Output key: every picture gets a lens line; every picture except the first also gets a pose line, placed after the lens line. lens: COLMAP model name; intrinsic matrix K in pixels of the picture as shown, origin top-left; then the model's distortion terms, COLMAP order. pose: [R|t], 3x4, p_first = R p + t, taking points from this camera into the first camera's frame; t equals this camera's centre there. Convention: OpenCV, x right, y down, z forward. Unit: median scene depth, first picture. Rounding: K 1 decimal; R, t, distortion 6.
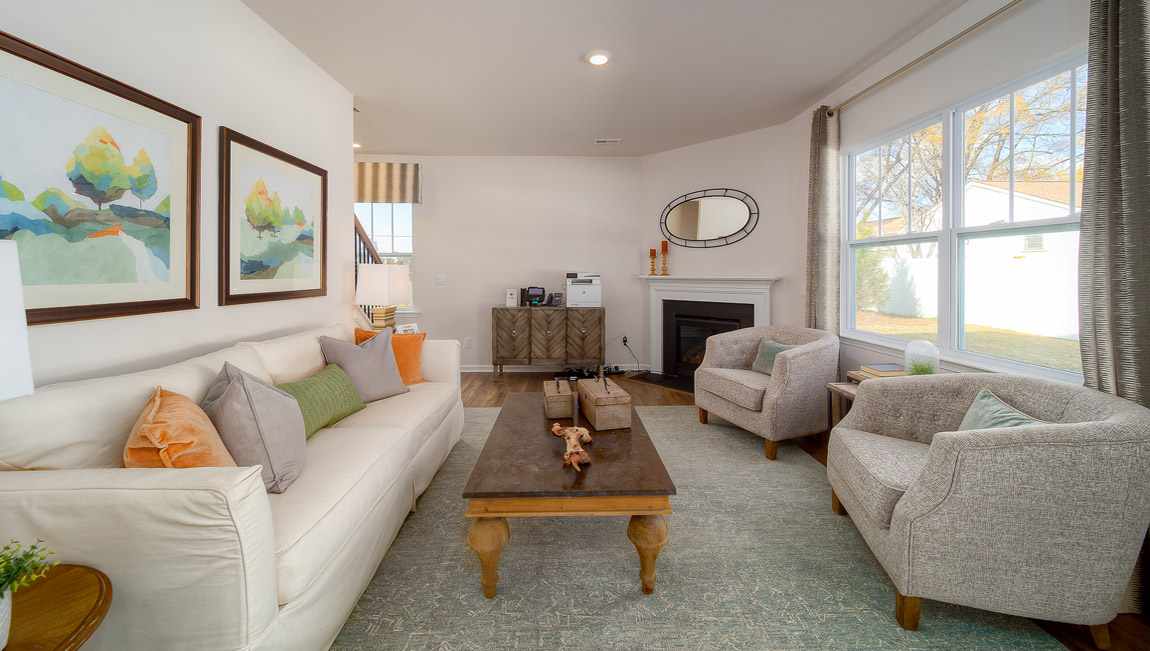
lens RADIAL K [[407.2, 0, 567.5], [0, 407.2, 265.4], [0, 0, 1]] dist [-0.000877, -0.000109]
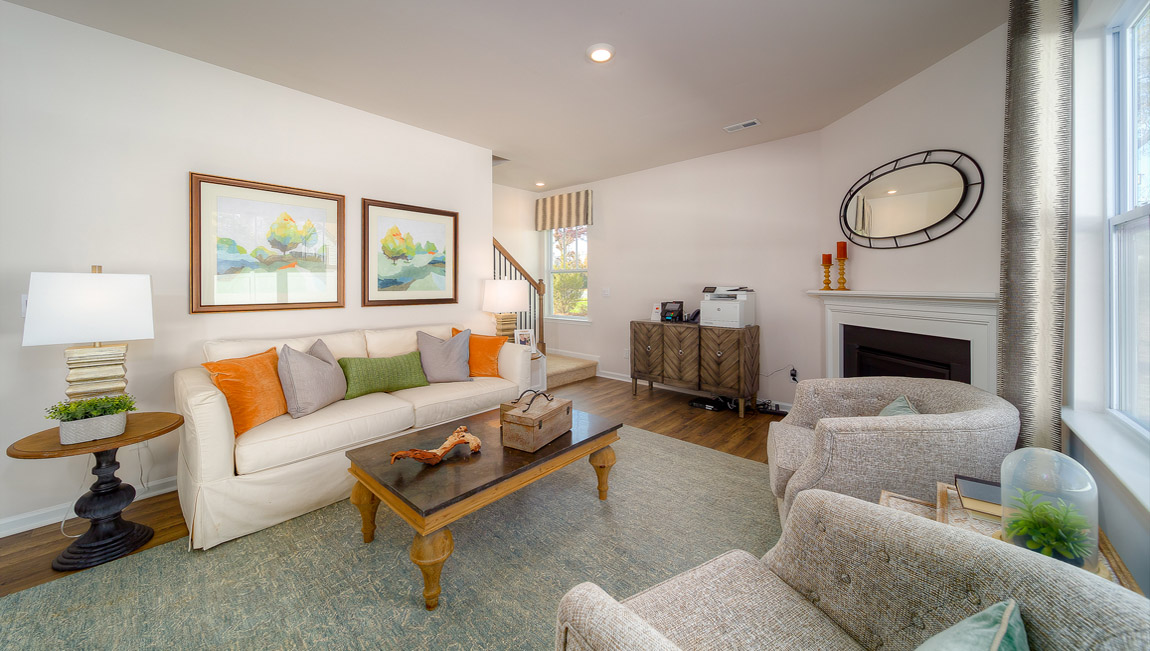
lens RADIAL K [[396.6, 0, 573.6], [0, 396.6, 278.0], [0, 0, 1]] dist [-0.000583, -0.000067]
pose [[0.731123, -0.013607, -0.682110, 0.539691], [0.012925, 0.999898, -0.006093, 0.002088], [0.682123, -0.004362, 0.731225, 0.253988]]
